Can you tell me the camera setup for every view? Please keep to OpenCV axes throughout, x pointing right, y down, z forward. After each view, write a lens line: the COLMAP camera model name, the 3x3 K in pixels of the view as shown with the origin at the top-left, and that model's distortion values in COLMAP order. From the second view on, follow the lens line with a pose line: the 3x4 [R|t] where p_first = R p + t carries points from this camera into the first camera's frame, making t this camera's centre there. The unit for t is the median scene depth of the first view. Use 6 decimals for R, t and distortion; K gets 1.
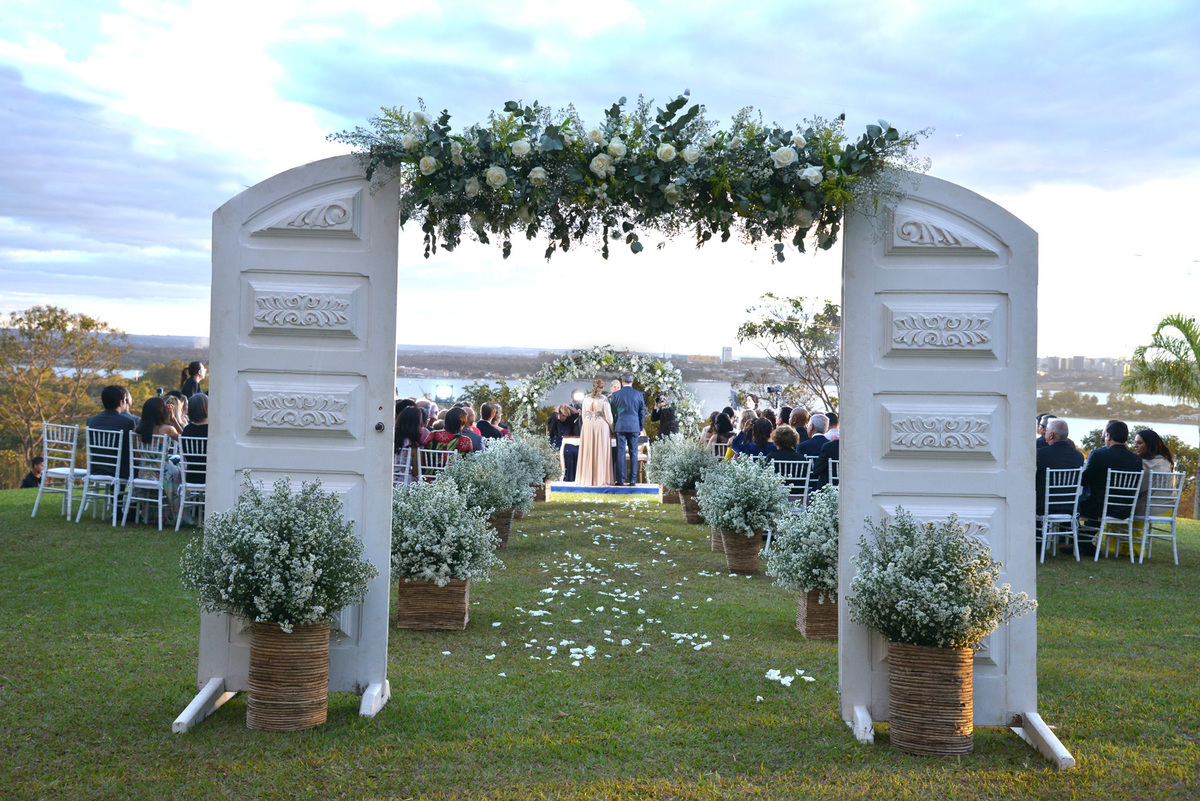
lens RADIAL K [[1523.2, 0, 599.7], [0, 1523.2, 400.5], [0, 0, 1]] dist [0.216950, 0.000000]
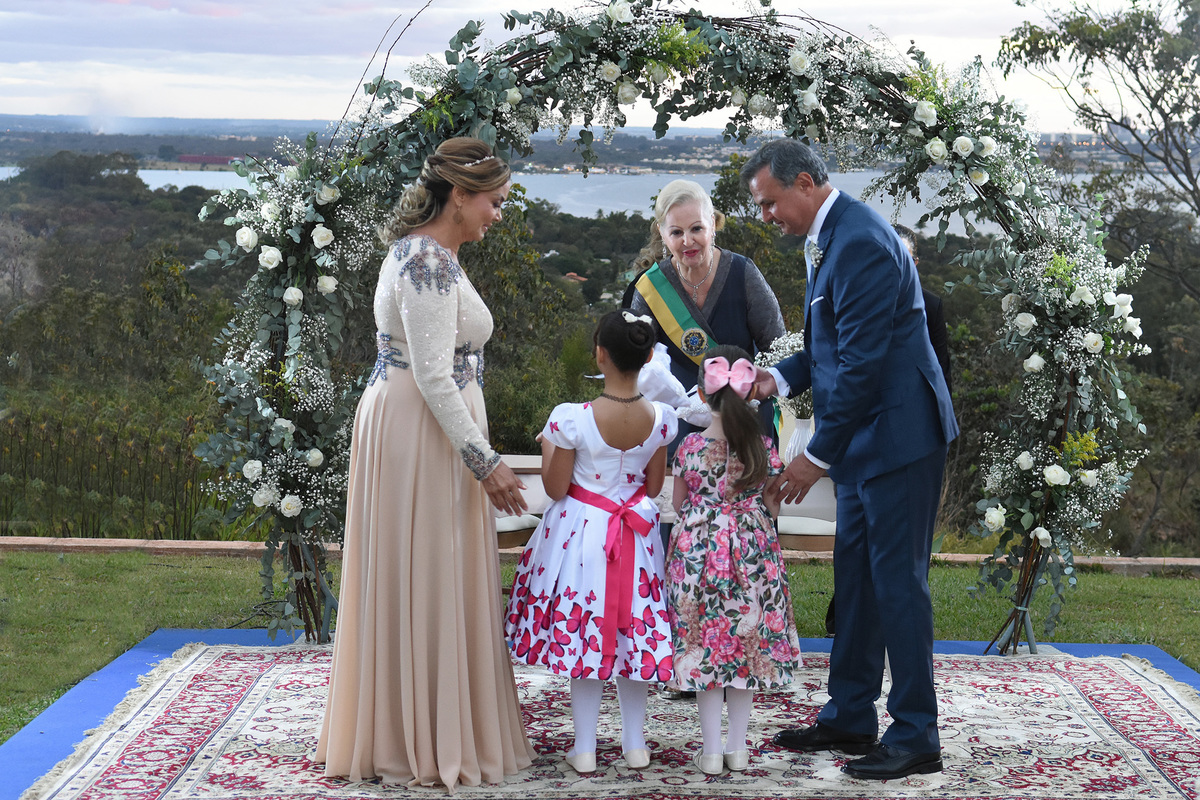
lens RADIAL K [[1799.5, 0, 599.8], [0, 1799.5, 399.9], [0, 0, 1]] dist [0.019361, 0.000000]
pose [[0.998222, -0.009392, -0.058855, 0.009074], [0.015936, 0.993612, 0.111715, -0.007928], [0.057430, -0.112455, 0.991996, 0.754929]]
